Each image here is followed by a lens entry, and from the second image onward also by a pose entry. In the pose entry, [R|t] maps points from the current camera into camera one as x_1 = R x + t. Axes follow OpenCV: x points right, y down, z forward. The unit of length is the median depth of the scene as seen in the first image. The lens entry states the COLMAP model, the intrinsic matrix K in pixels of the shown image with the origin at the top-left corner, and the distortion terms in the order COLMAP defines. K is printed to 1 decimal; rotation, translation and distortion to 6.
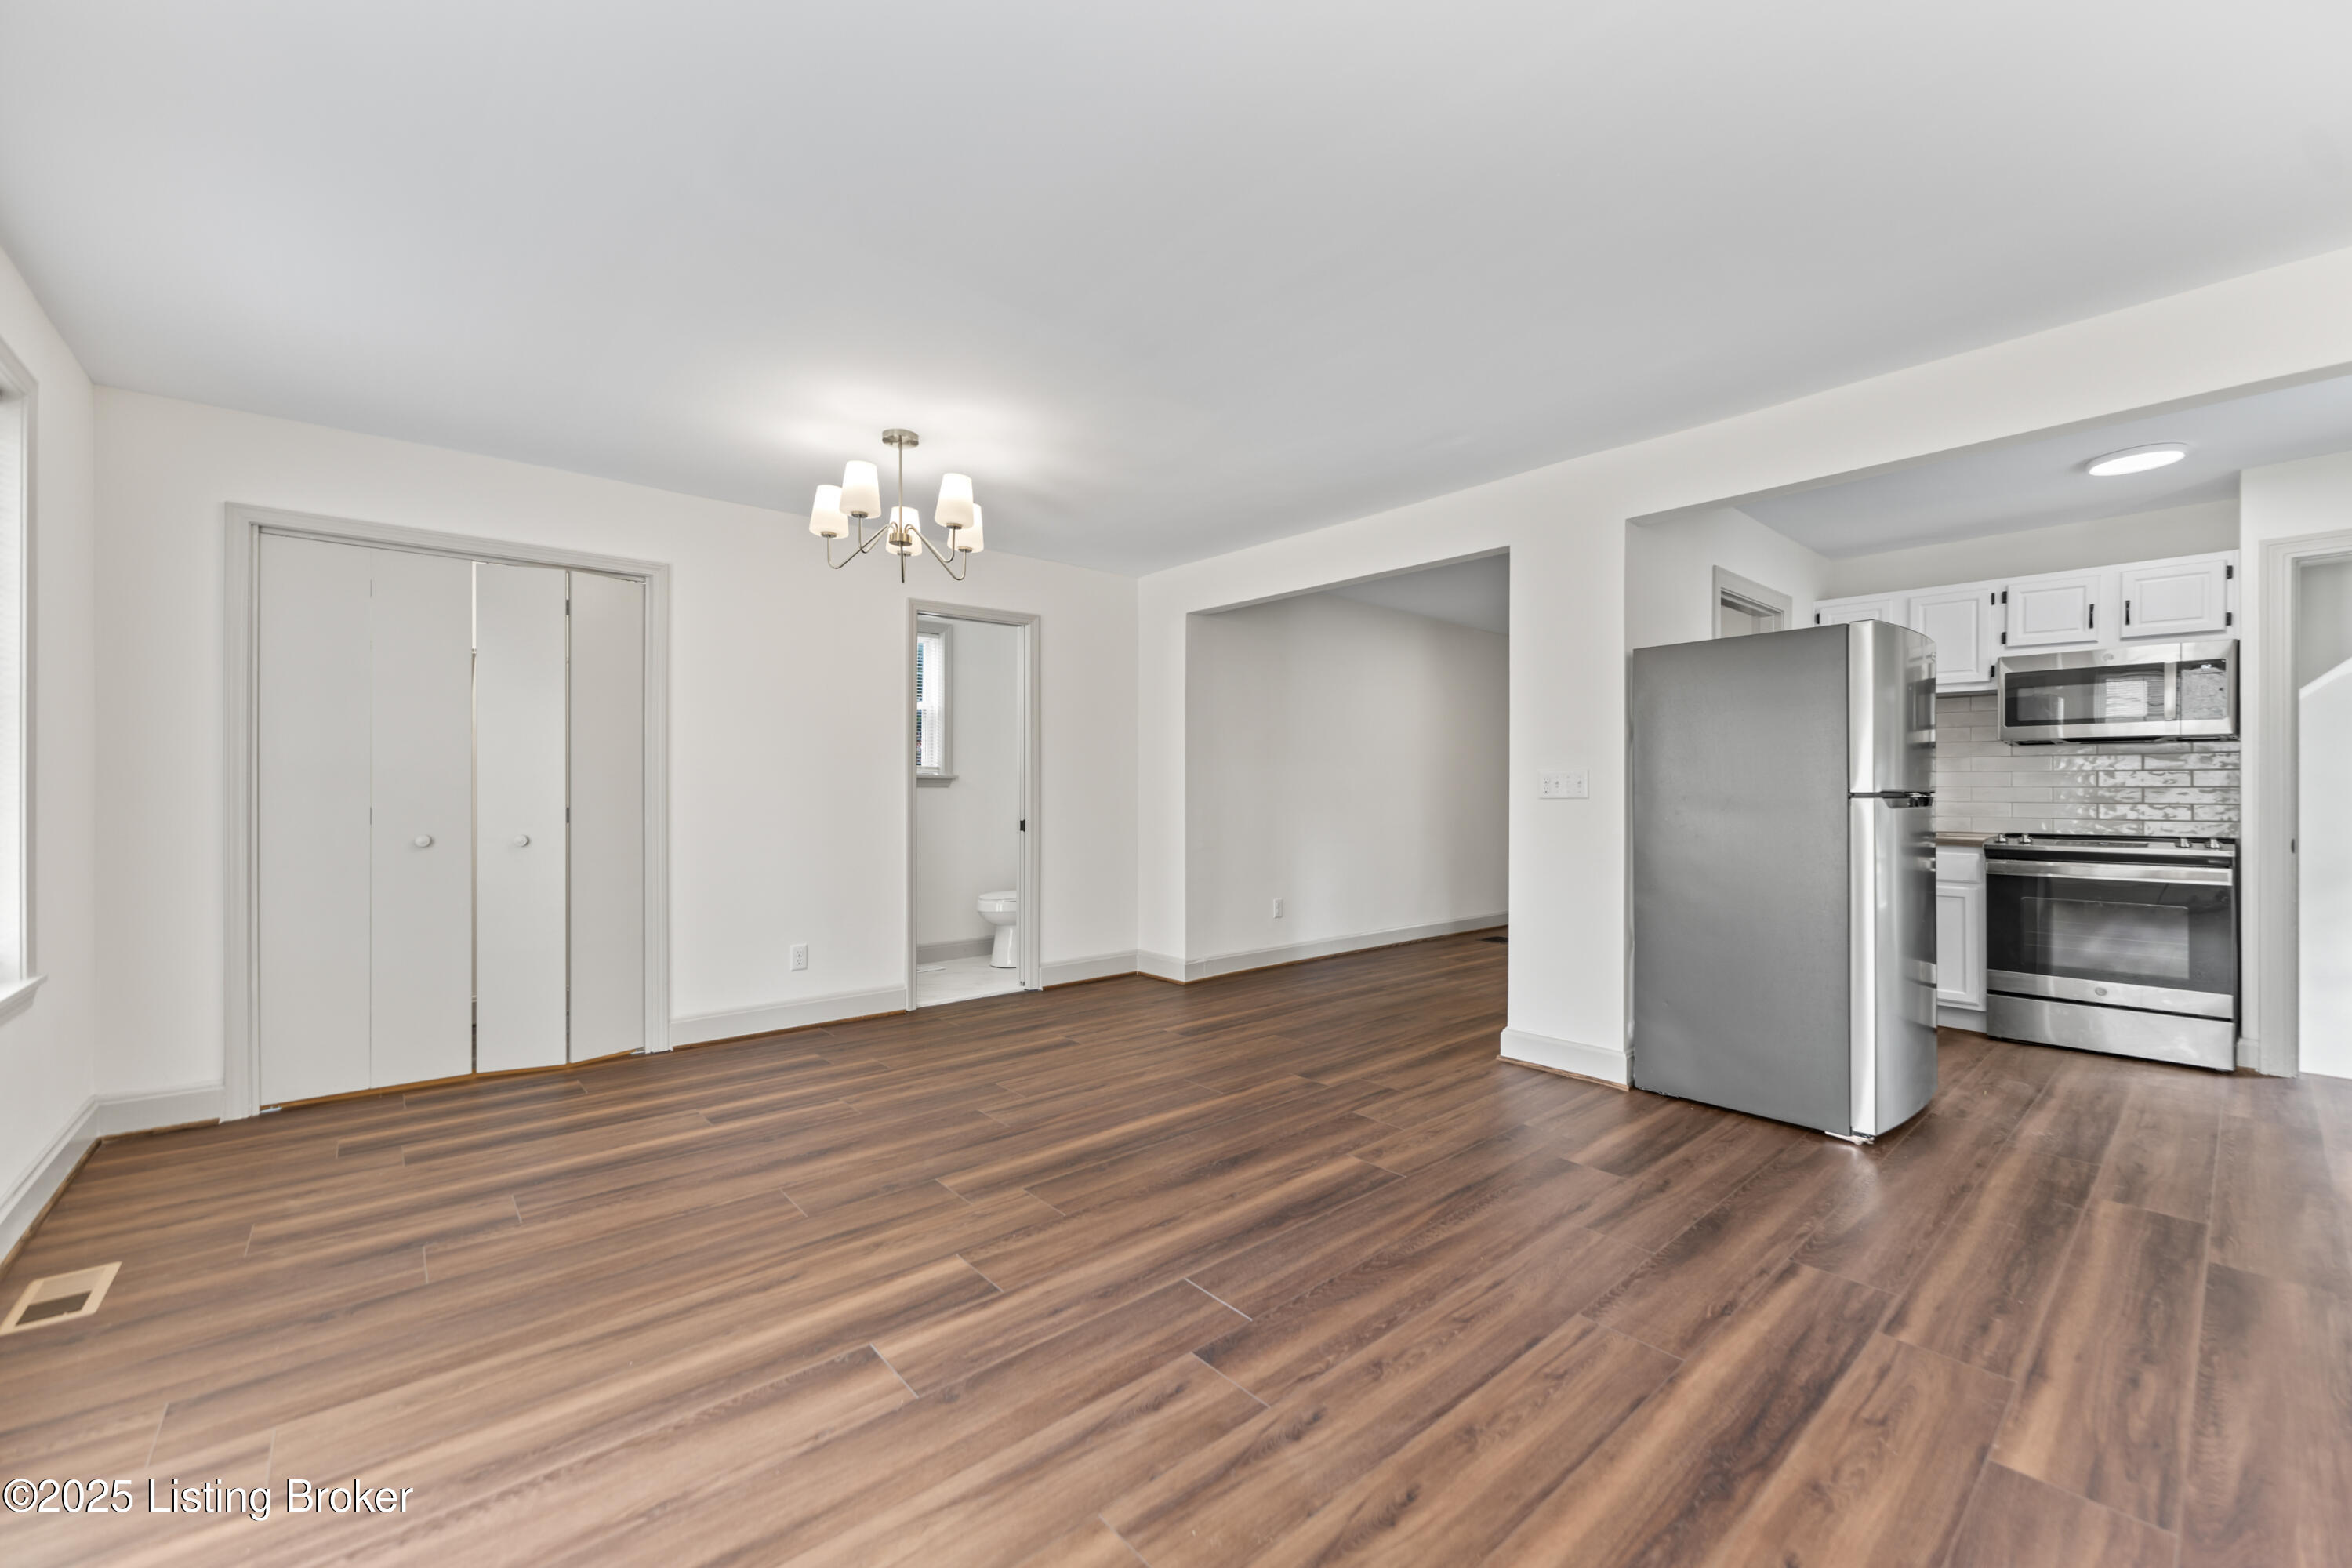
lens RADIAL K [[933.0, 0, 1167.3], [0, 933.0, 787.9], [0, 0, 1]] dist [0.000352, 0.001369]
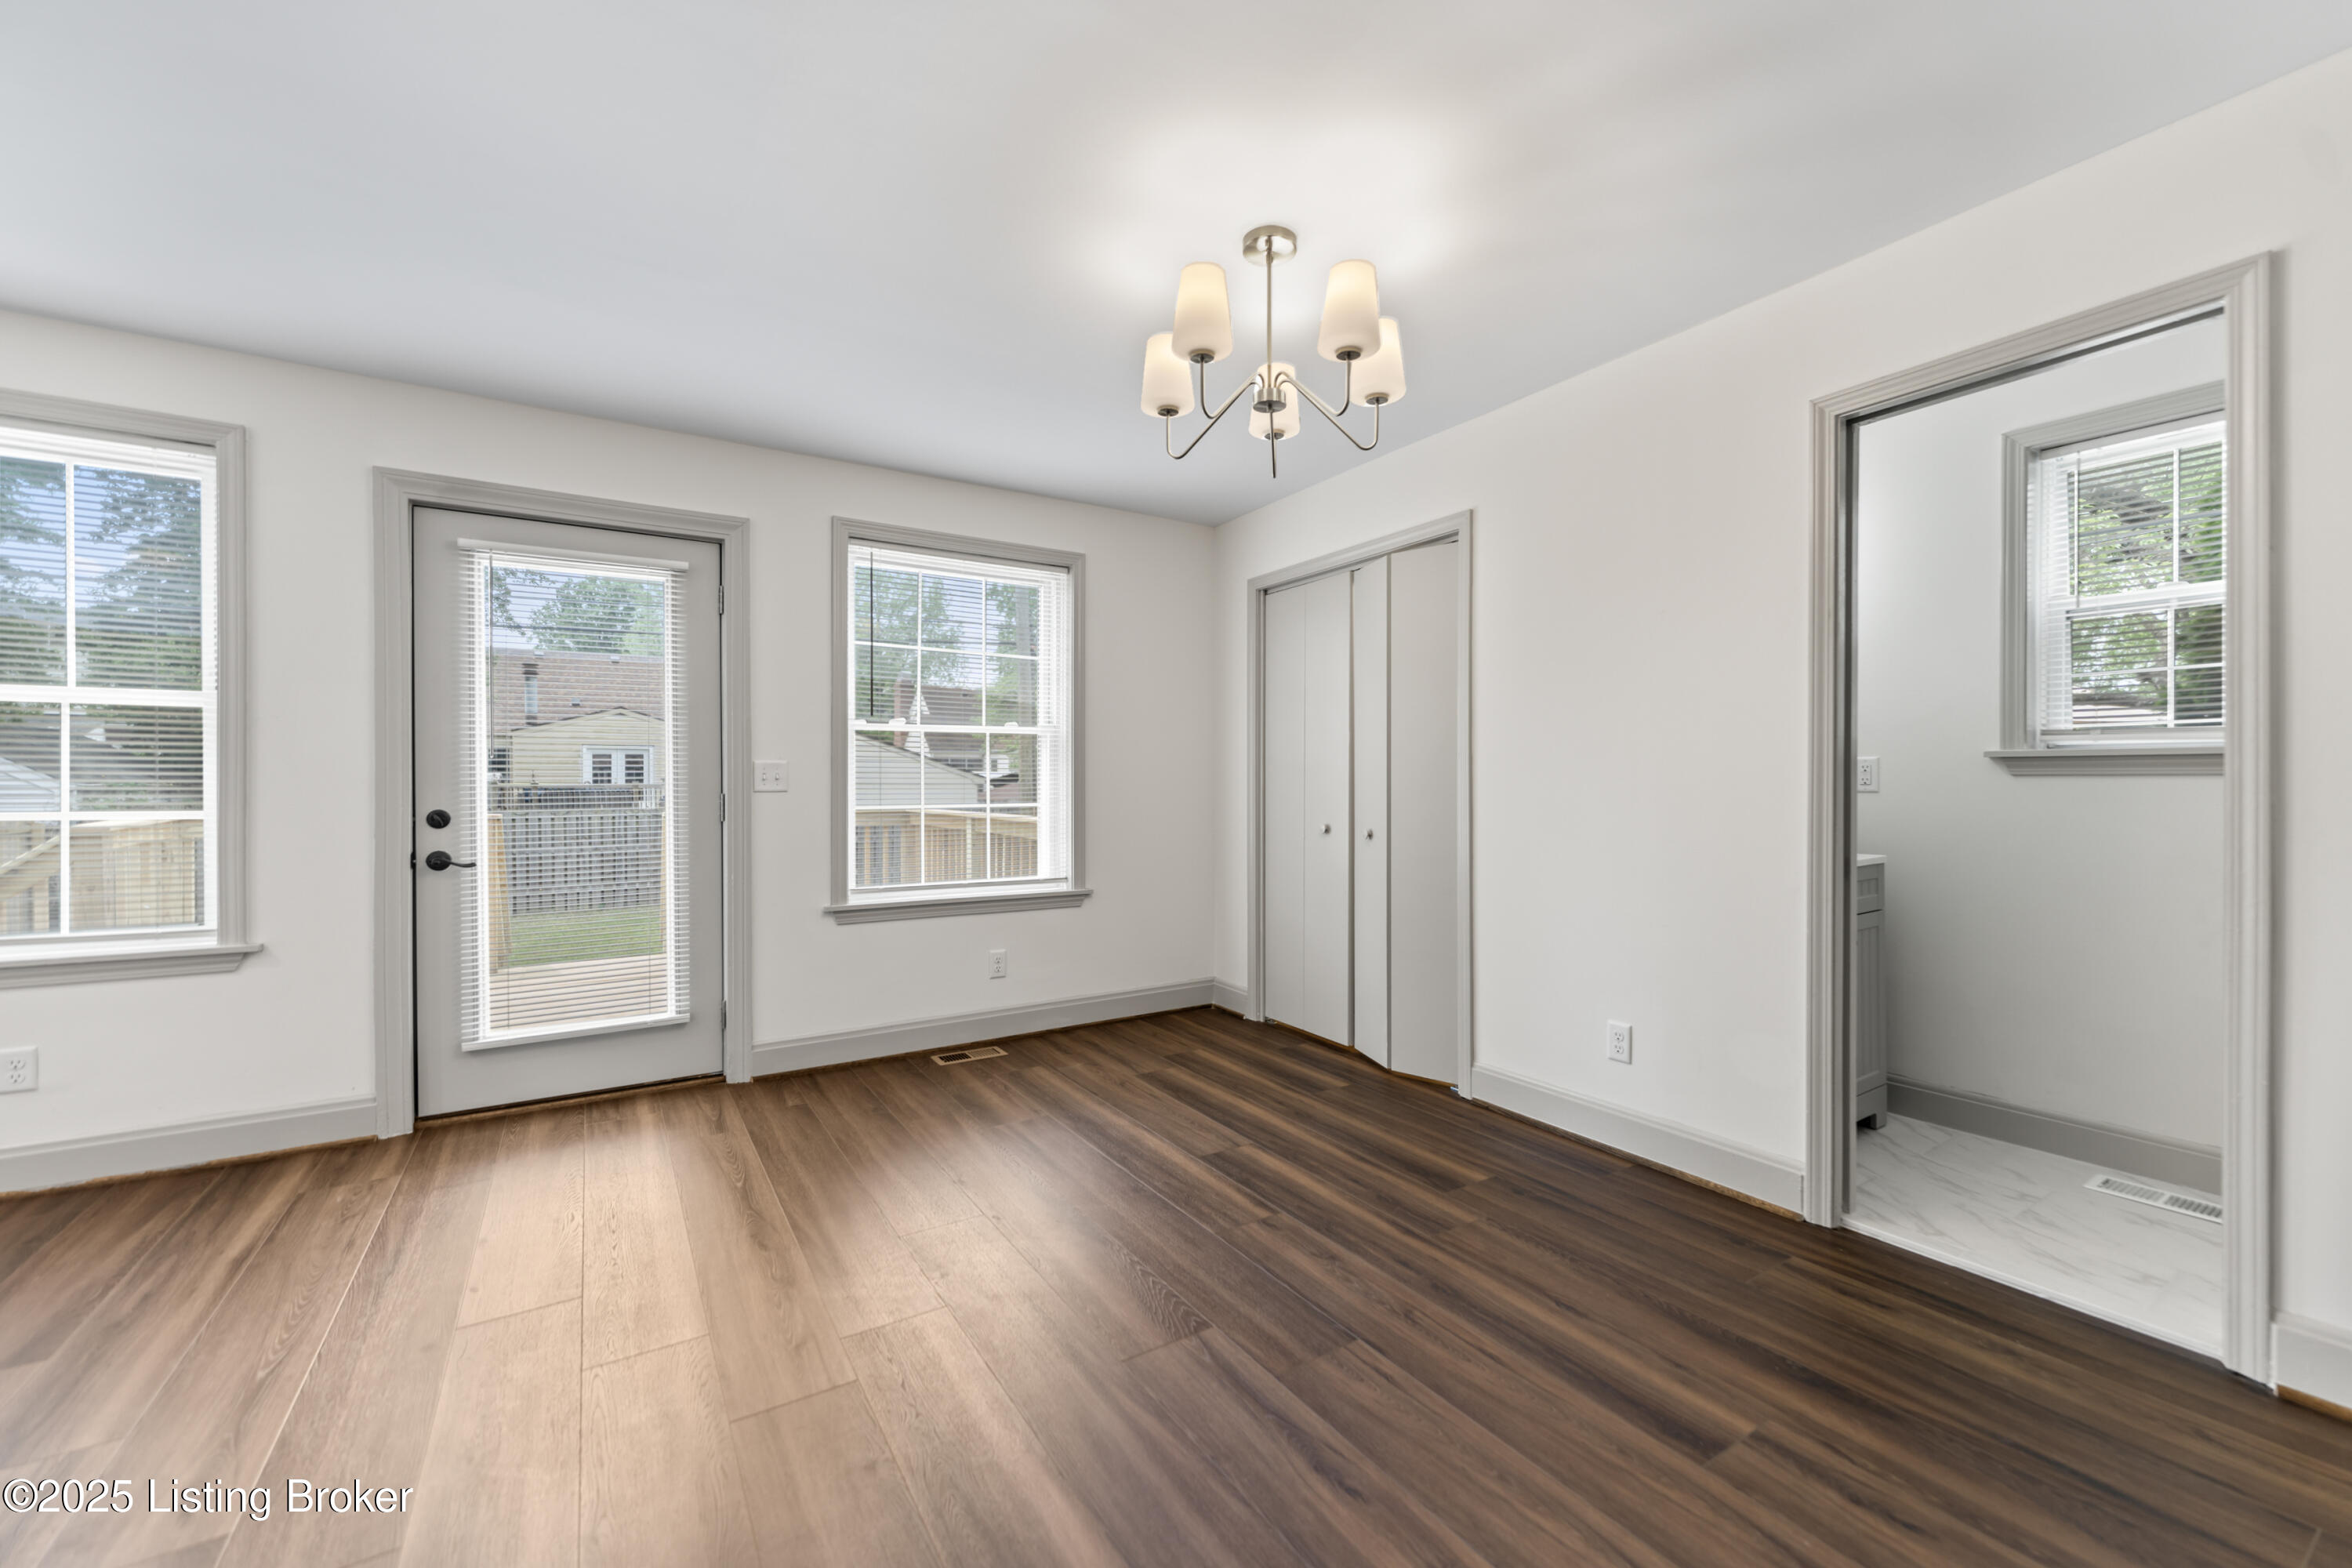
lens RADIAL K [[933.0, 0, 1196.0], [0, 933.0, 781.0], [0, 0, 1]] dist [0.000352, 0.001369]
pose [[-0.122183, 0.002196, -0.992505, 0.369140], [0.002915, 0.999994, 0.001853, -0.004432], [0.992503, -0.002667, -0.122189, 1.006867]]
